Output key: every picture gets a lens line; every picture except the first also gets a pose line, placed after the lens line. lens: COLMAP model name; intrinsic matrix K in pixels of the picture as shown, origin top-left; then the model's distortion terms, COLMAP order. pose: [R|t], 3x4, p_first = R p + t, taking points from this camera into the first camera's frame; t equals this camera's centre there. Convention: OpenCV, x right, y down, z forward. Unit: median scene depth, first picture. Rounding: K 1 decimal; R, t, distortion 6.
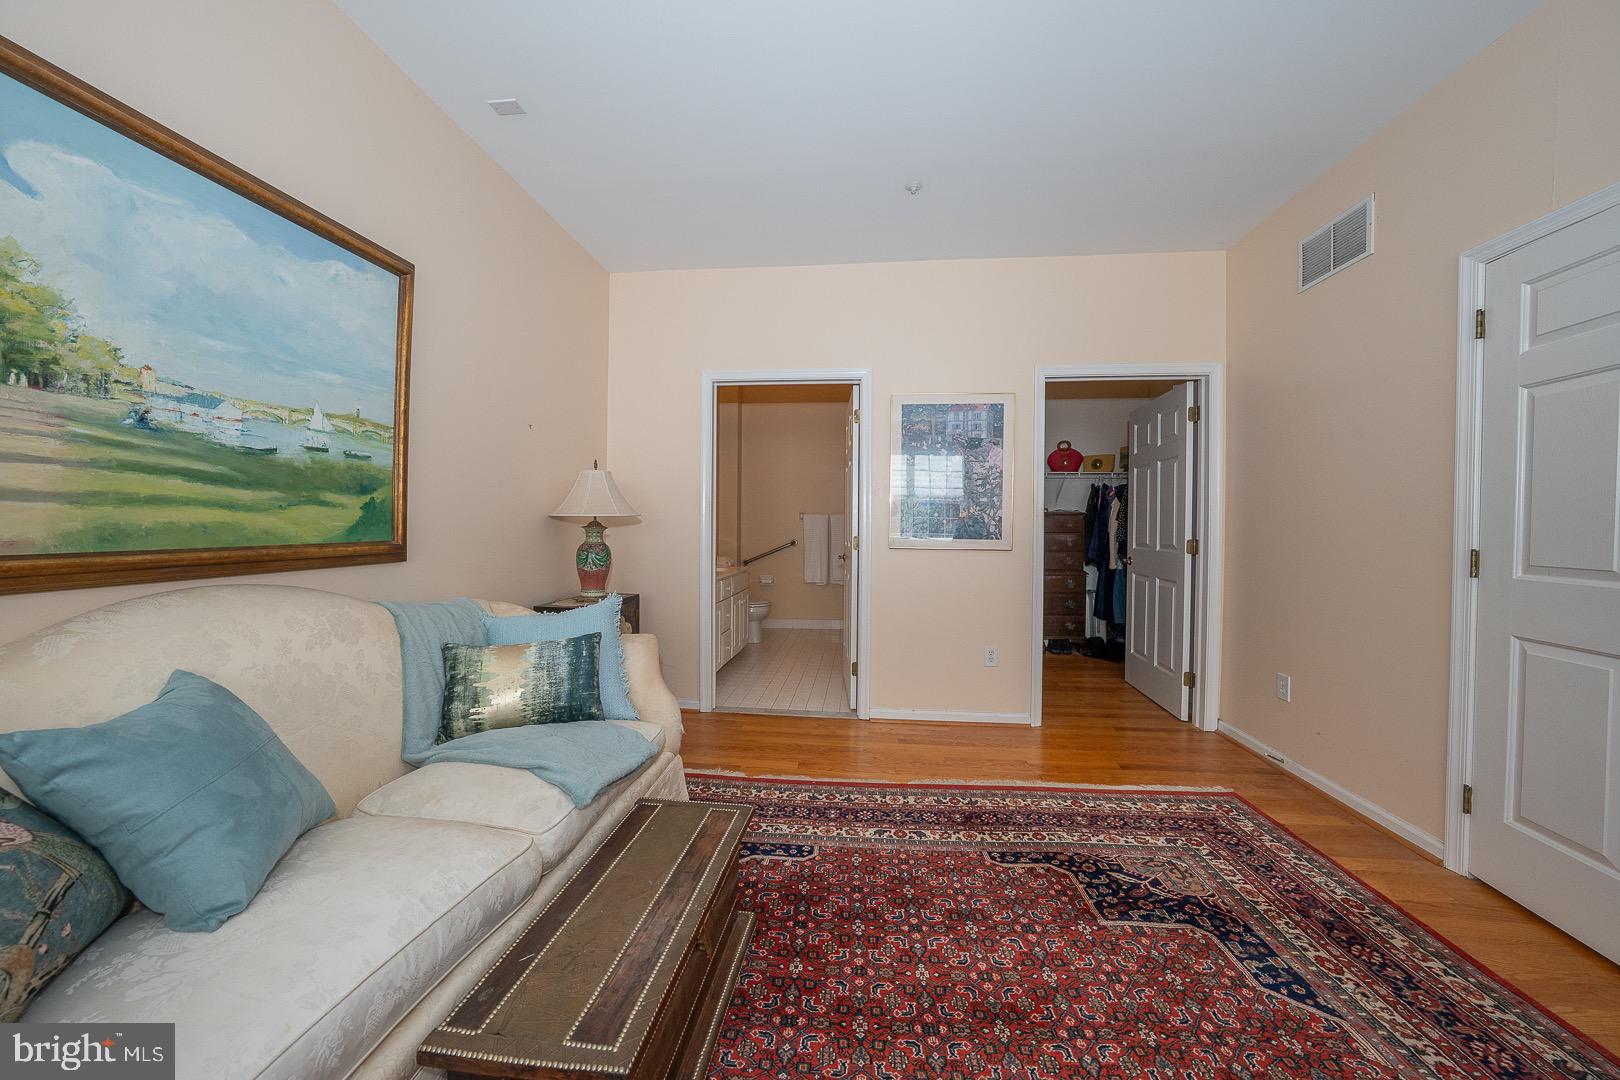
lens RADIAL K [[558.5, 0, 815.7], [0, 558.5, 533.8], [0, 0, 1]] dist [-0.024762, 0.005140]
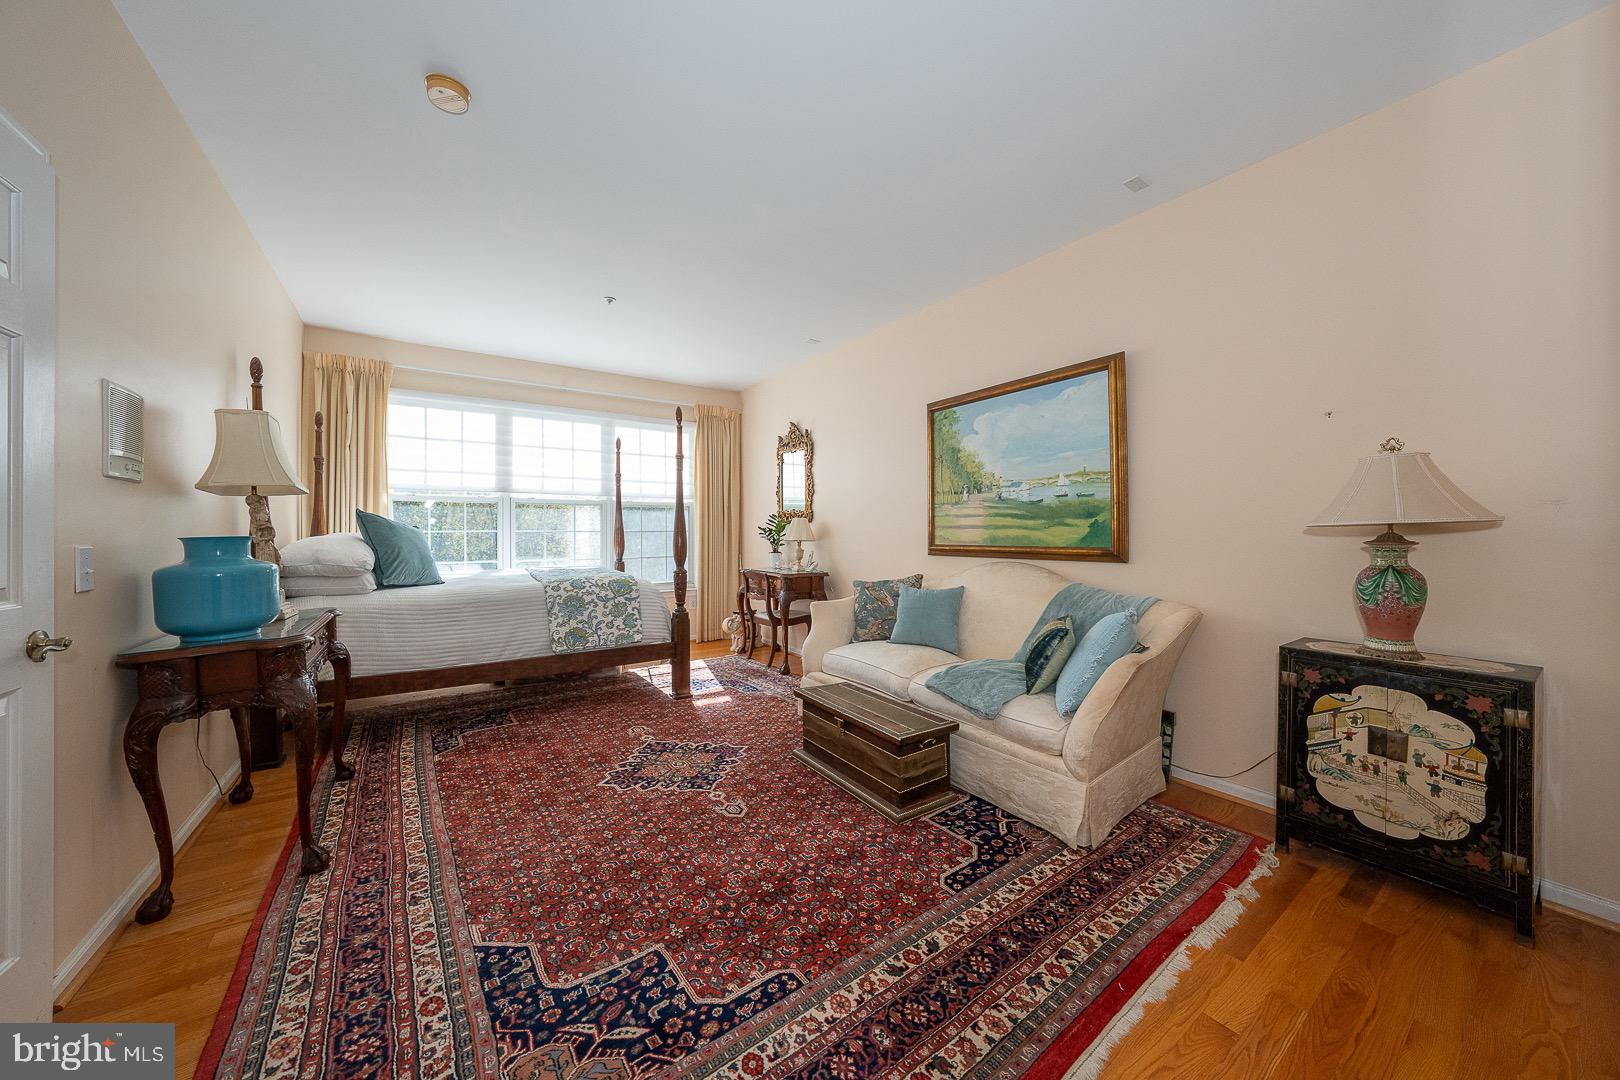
lens RADIAL K [[558.5, 0, 811.6], [0, 558.5, 530.6], [0, 0, 1]] dist [-0.024762, 0.005140]
pose [[-0.764413, -0.010016, -0.644649, 0.891513], [-0.015154, 0.999882, 0.002434, -0.026659], [0.644549, 0.011630, -0.764474, 1.788331]]
